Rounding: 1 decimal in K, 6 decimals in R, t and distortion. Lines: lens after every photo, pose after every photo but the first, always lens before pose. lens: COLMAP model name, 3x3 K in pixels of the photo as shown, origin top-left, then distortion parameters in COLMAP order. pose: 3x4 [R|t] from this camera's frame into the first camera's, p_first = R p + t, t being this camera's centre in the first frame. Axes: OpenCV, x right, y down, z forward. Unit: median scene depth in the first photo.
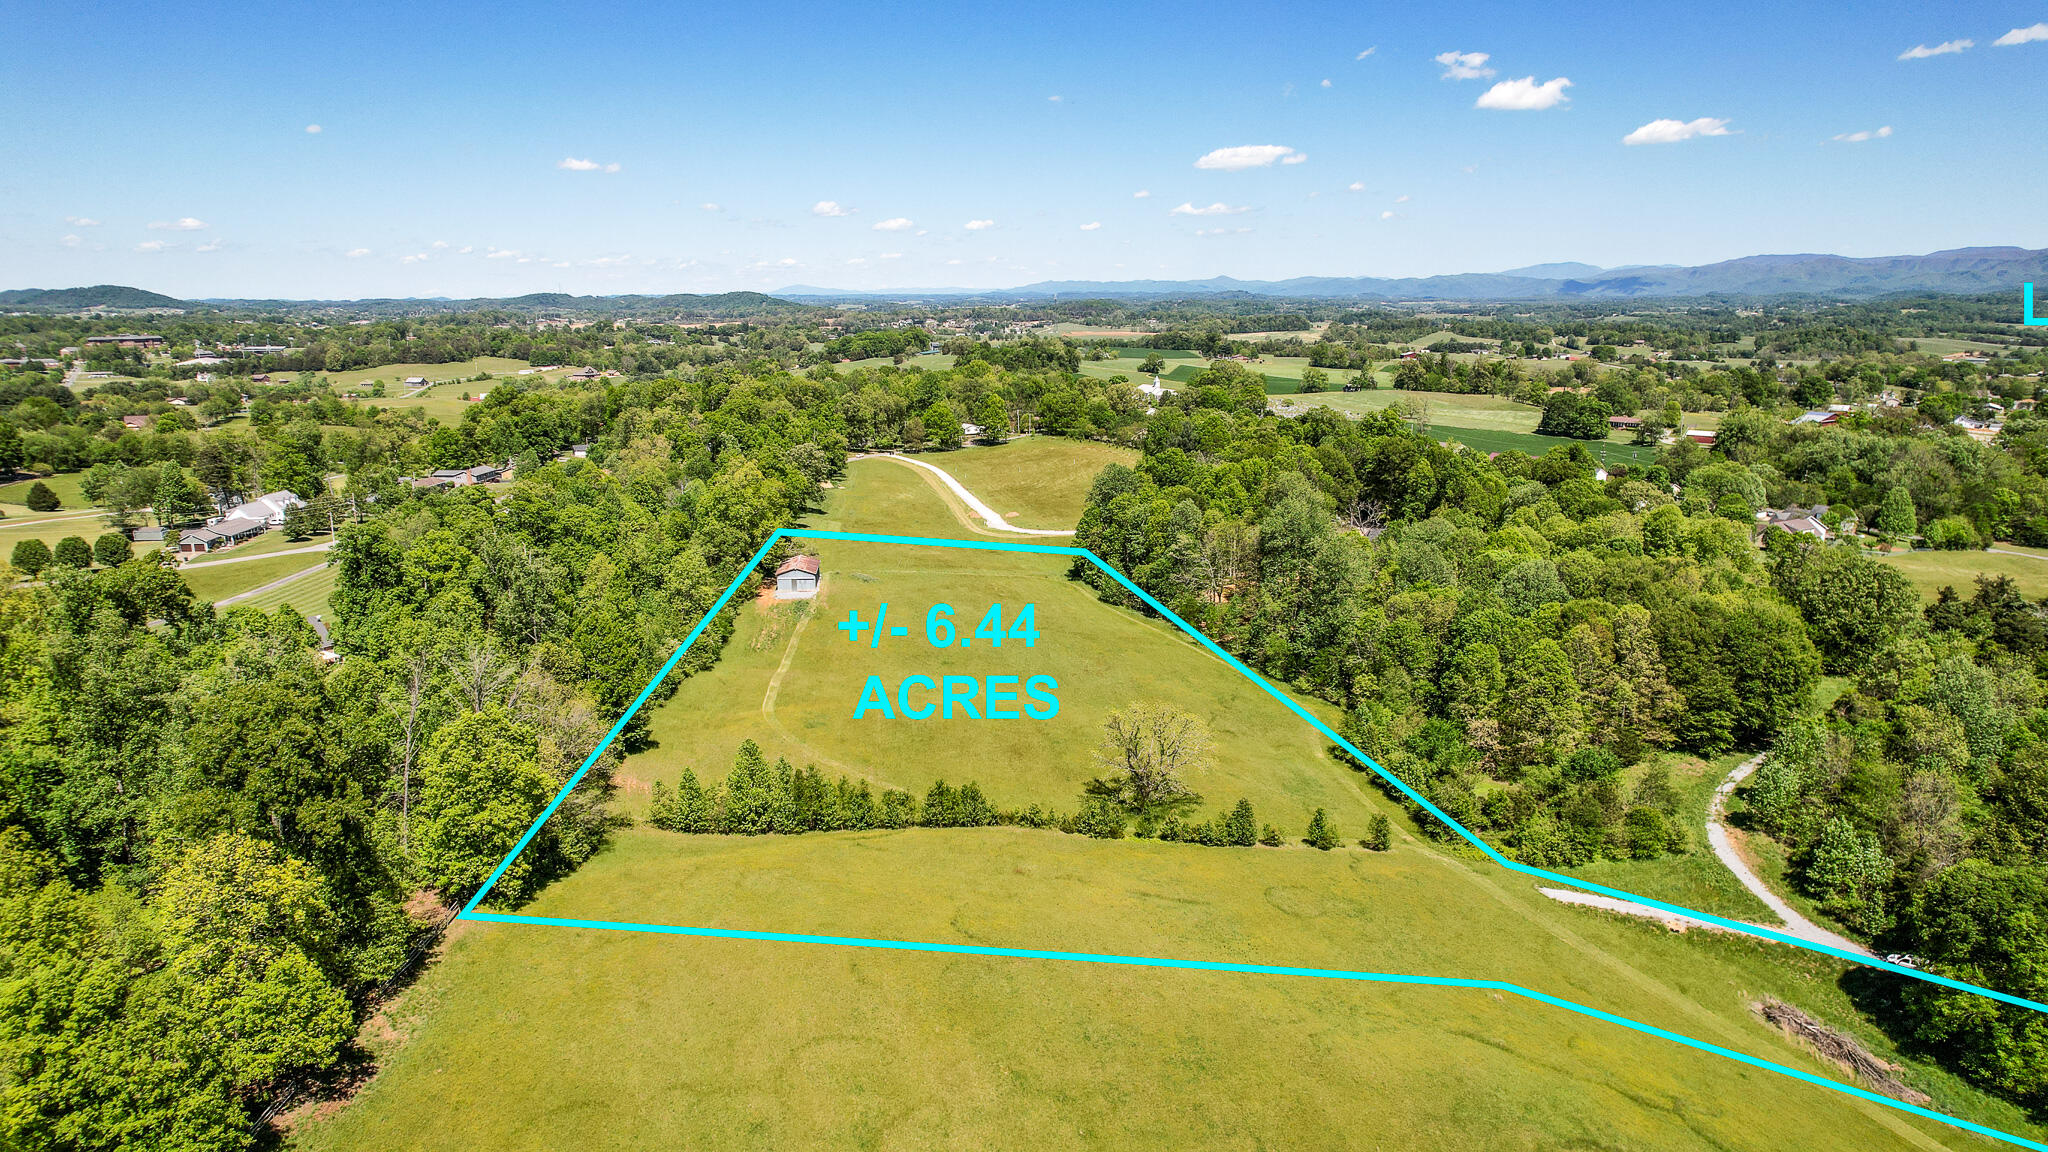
lens RADIAL K [[1307.6, 0, 1019.5], [0, 1307.6, 589.4], [0, 0, 1]] dist [-0.078067, 0.072274]
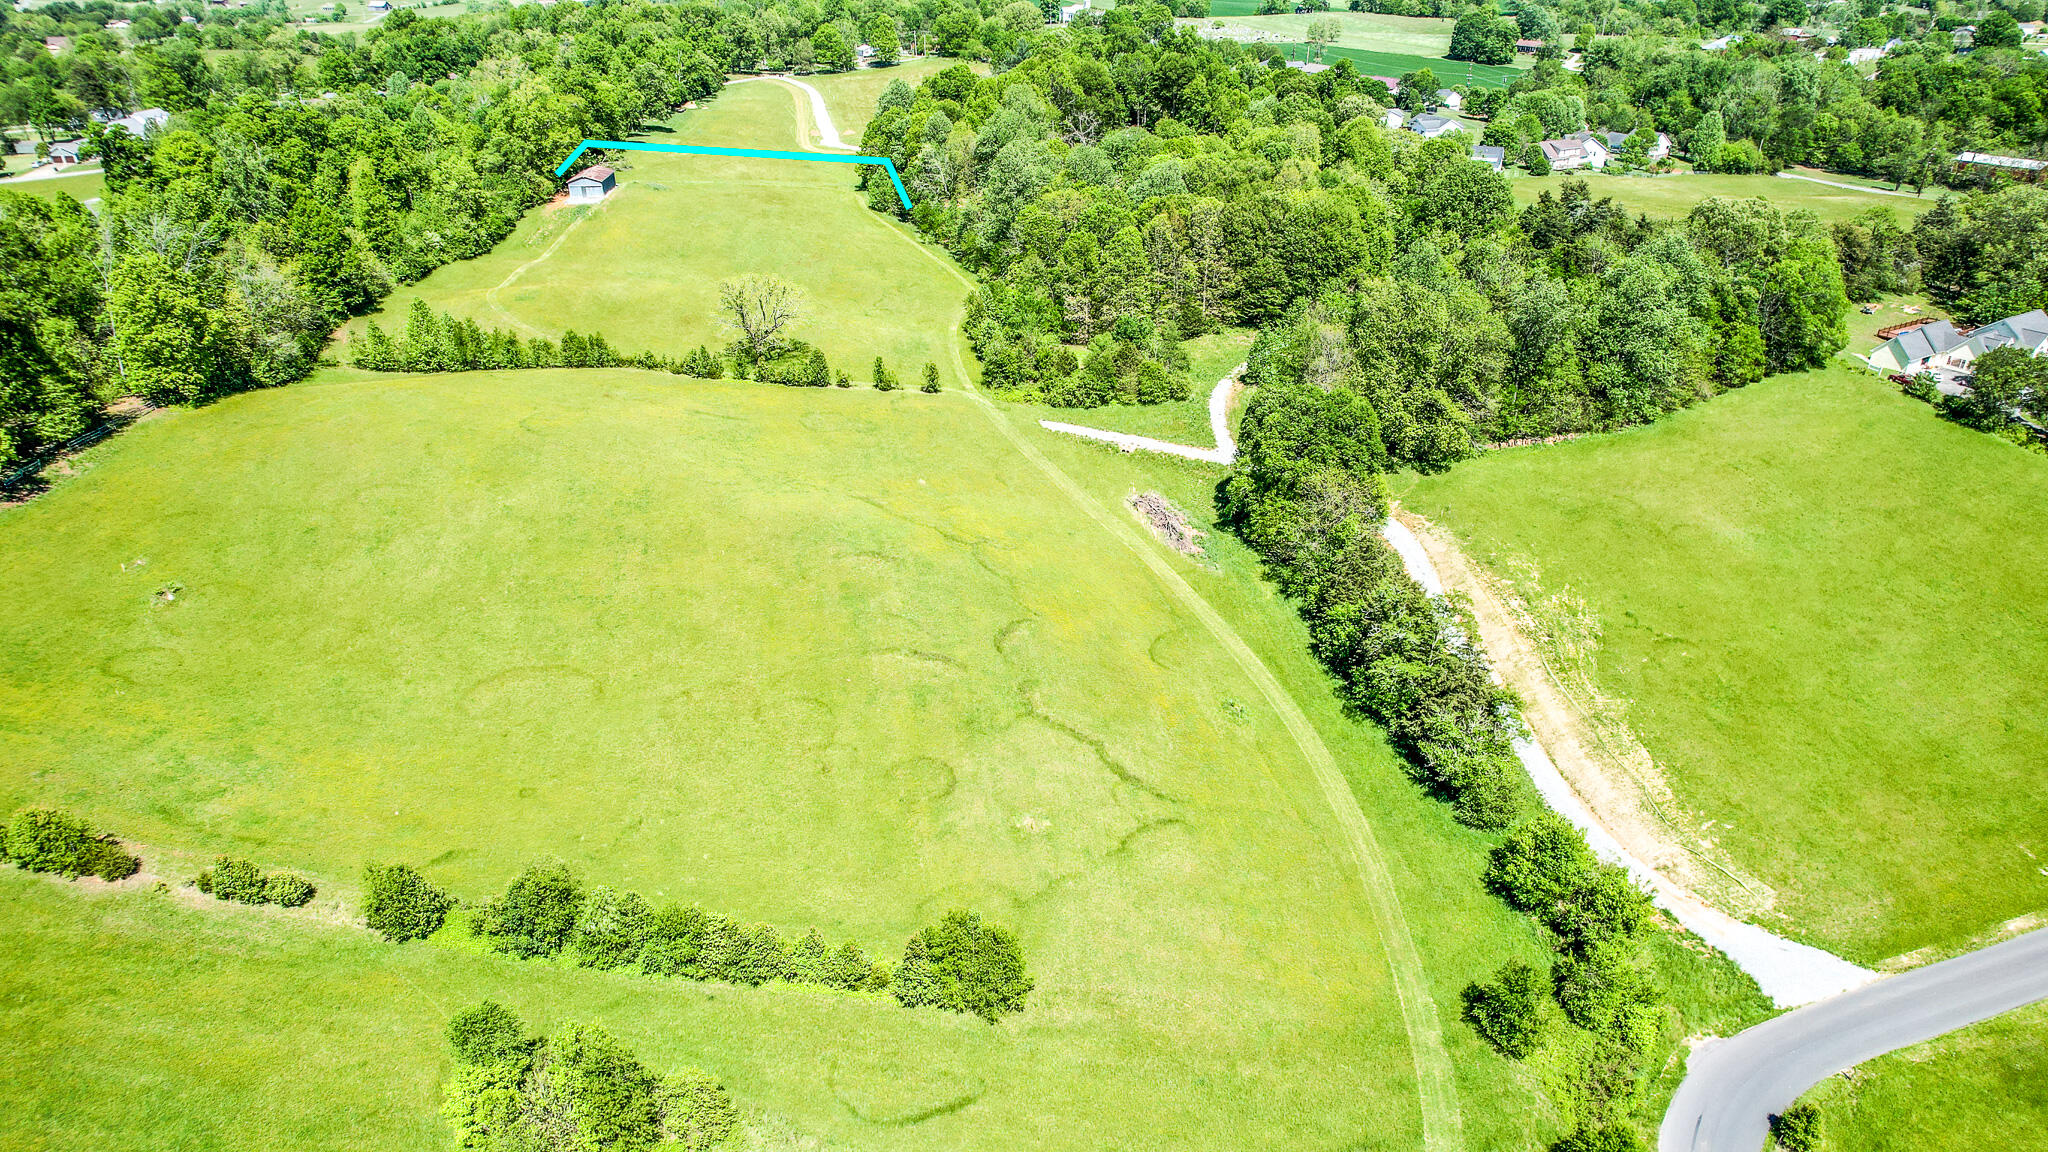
lens RADIAL K [[1307.6, 0, 1019.5], [0, 1307.6, 589.4], [0, 0, 1]] dist [-0.078067, 0.072274]
pose [[0.999346, 0.014891, -0.032947, 0.286487], [-0.005676, 0.964562, 0.263794, 0.036863], [0.035708, -0.263435, 0.964016, -0.181407]]
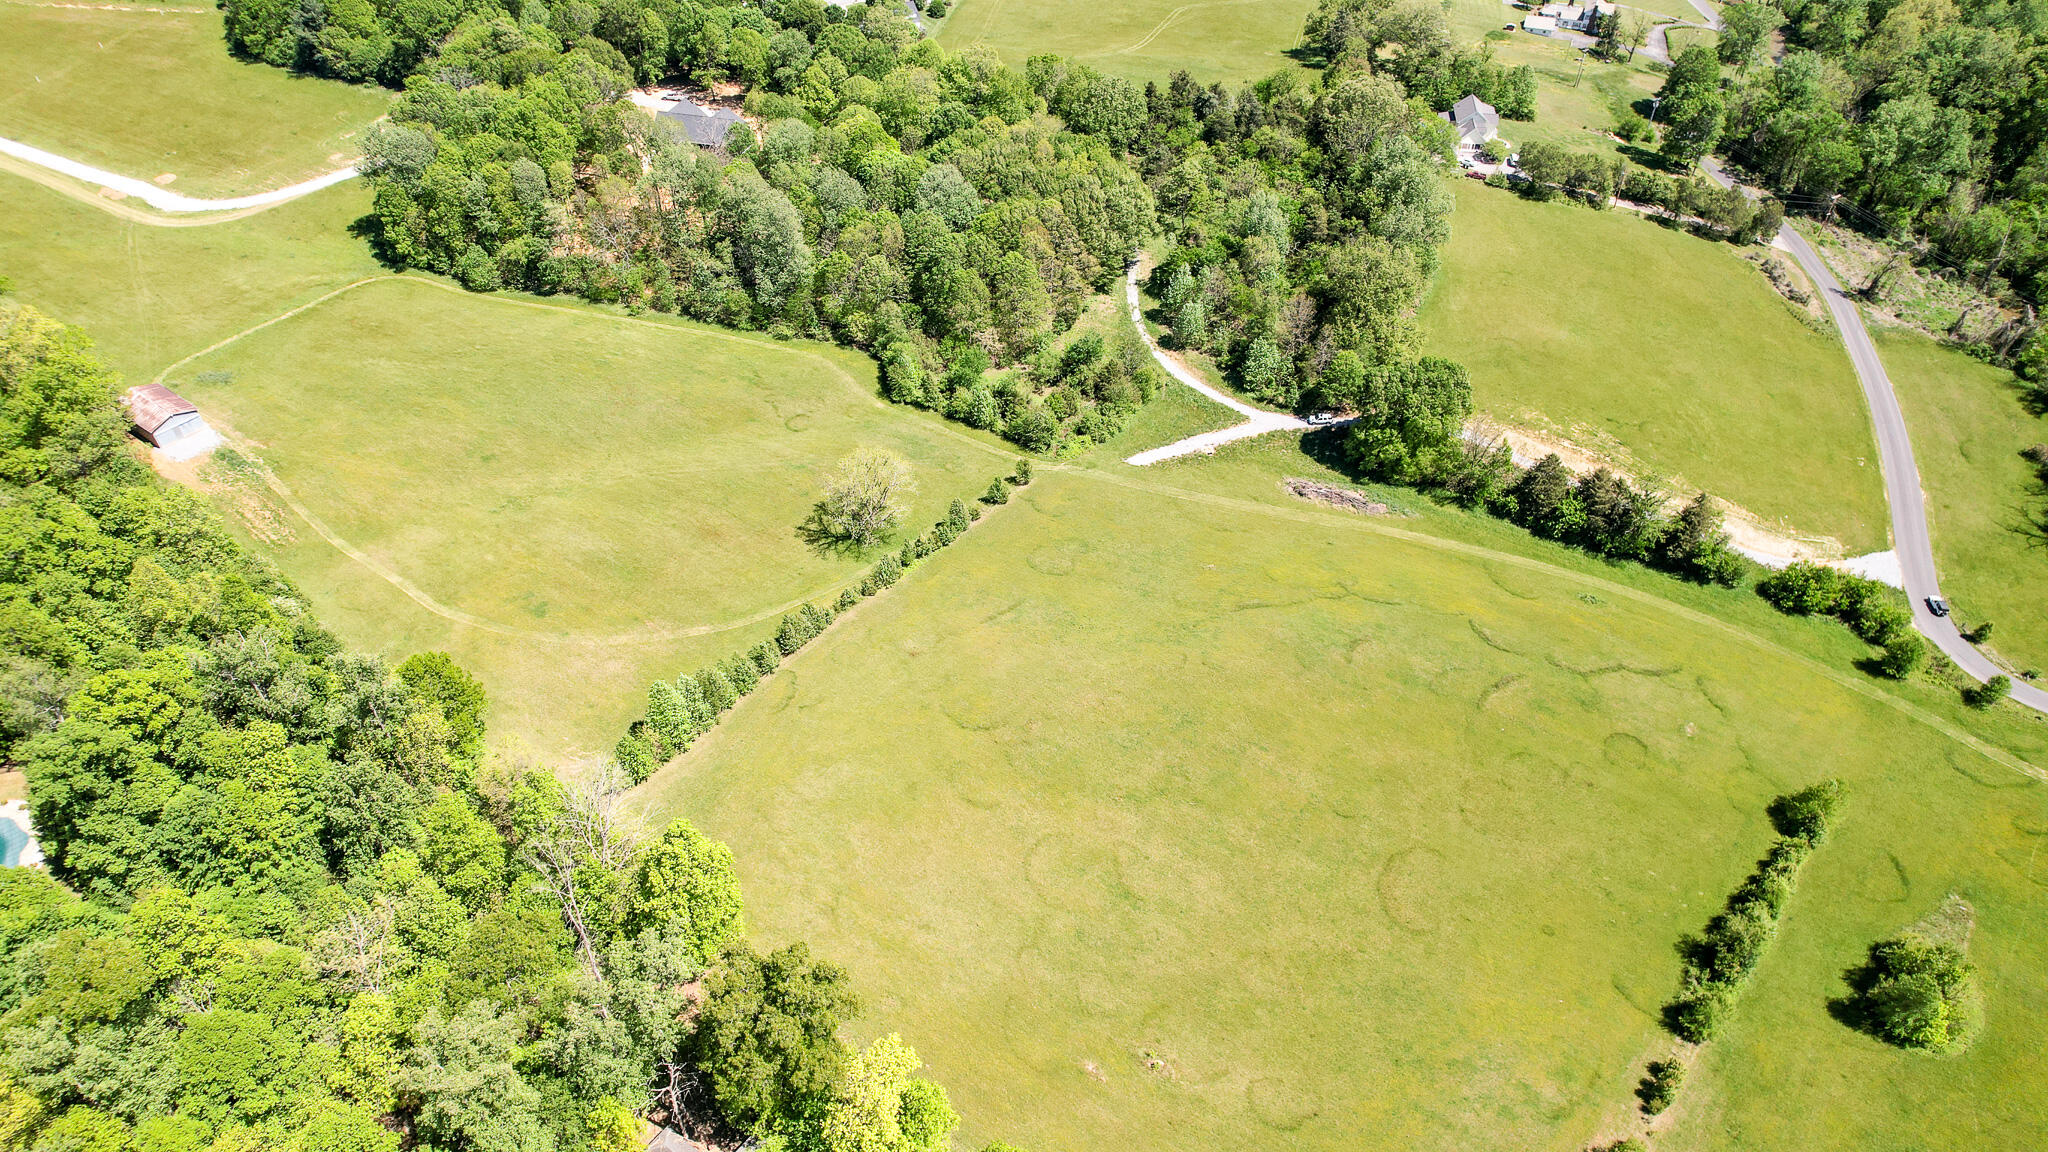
lens RADIAL K [[1307.6, 0, 1019.5], [0, 1307.6, 589.4], [0, 0, 1]] dist [-0.078067, 0.072274]
pose [[0.654642, -0.512343, 0.555831, -0.375727], [0.172629, 0.817179, 0.549926, -0.317880], [-0.735964, -0.264052, 0.623405, 0.096431]]
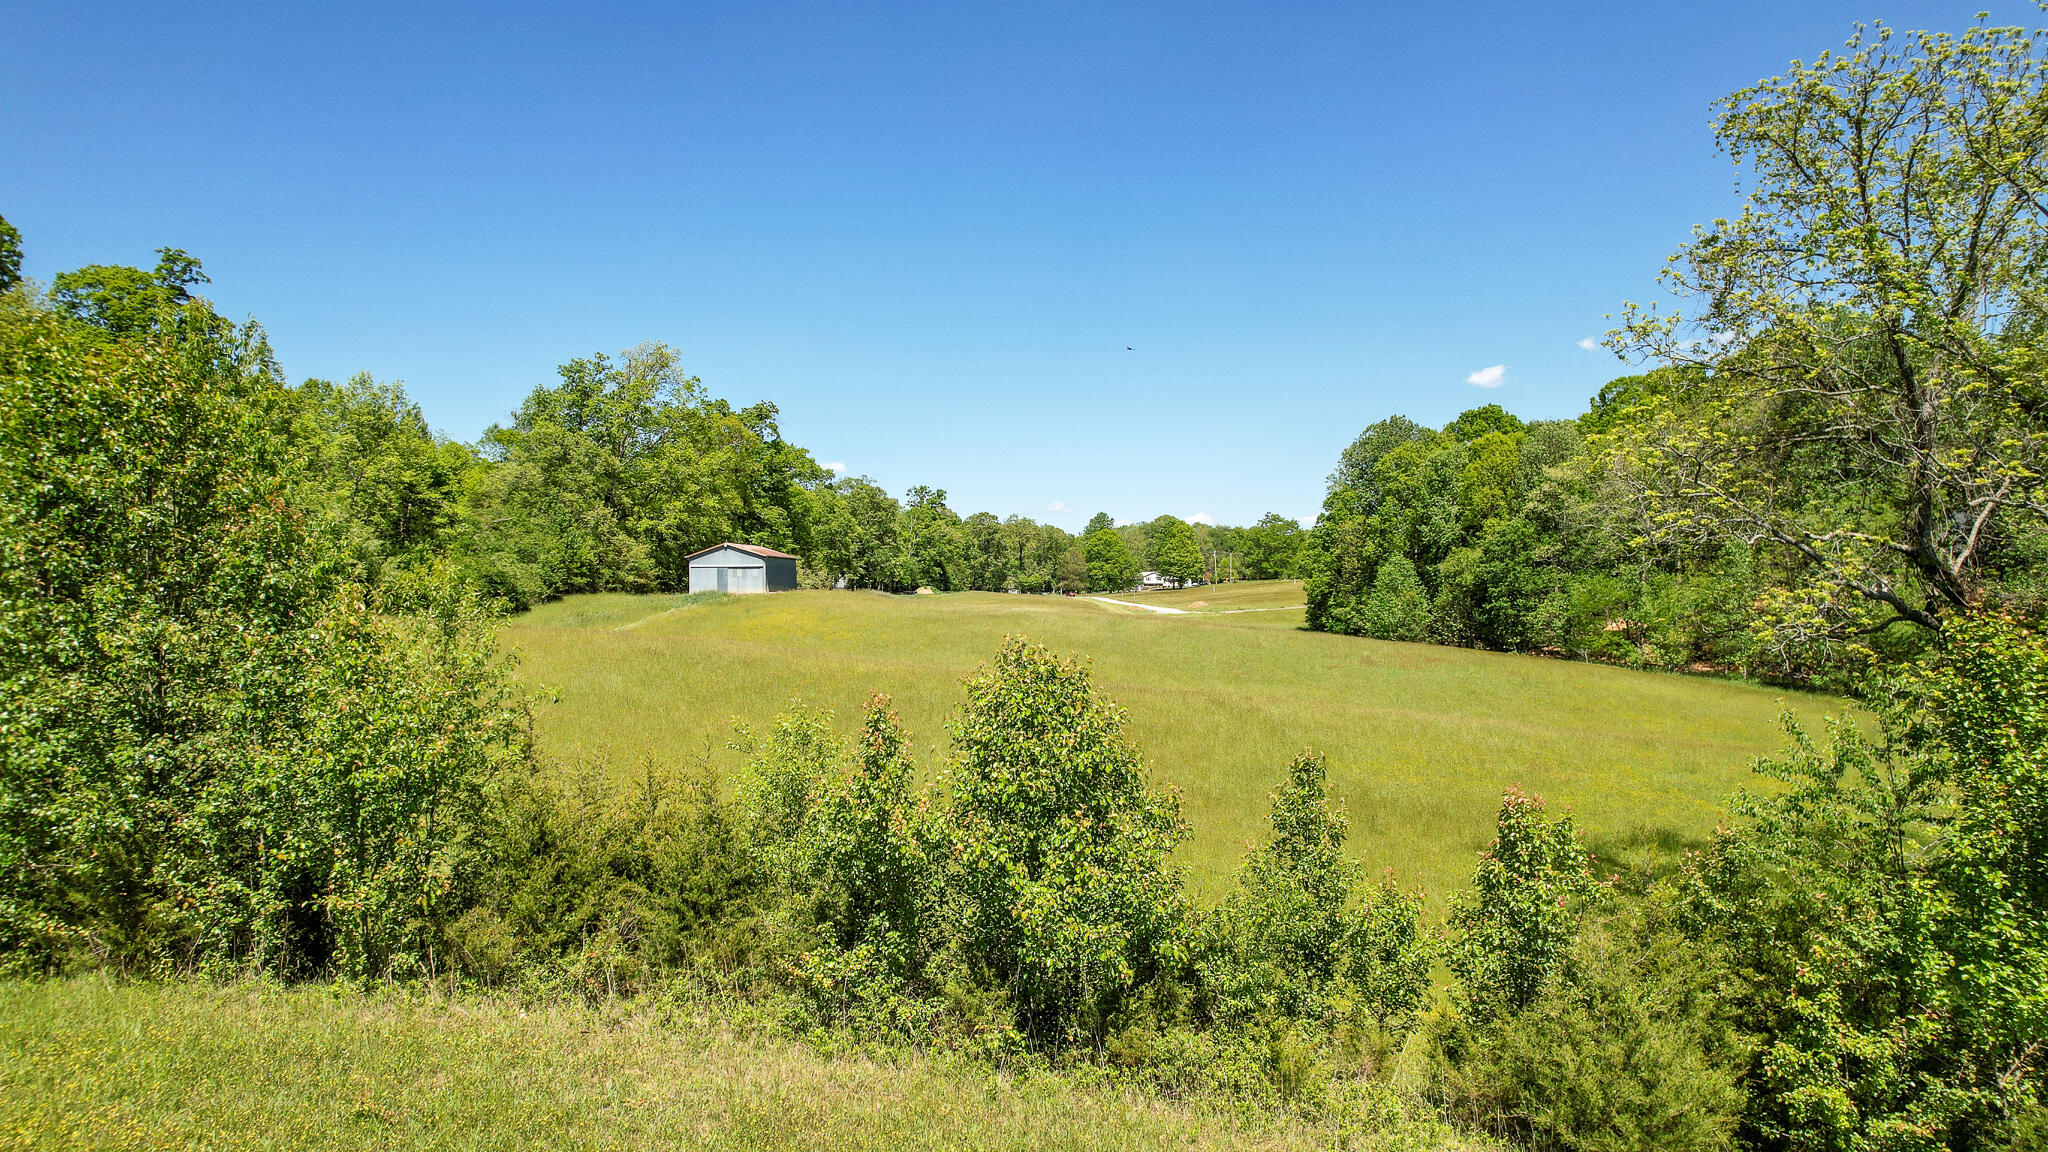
lens RADIAL K [[1306.7, 0, 1011.1], [0, 1306.7, 577.9], [0, 0, 1]] dist [-0.076329, 0.058337]
pose [[0.986454, -0.011050, -0.163664, 0.014259], [-0.026643, 0.973687, -0.226328, 0.119860], [0.161859, 0.227622, 0.960203, 0.642961]]
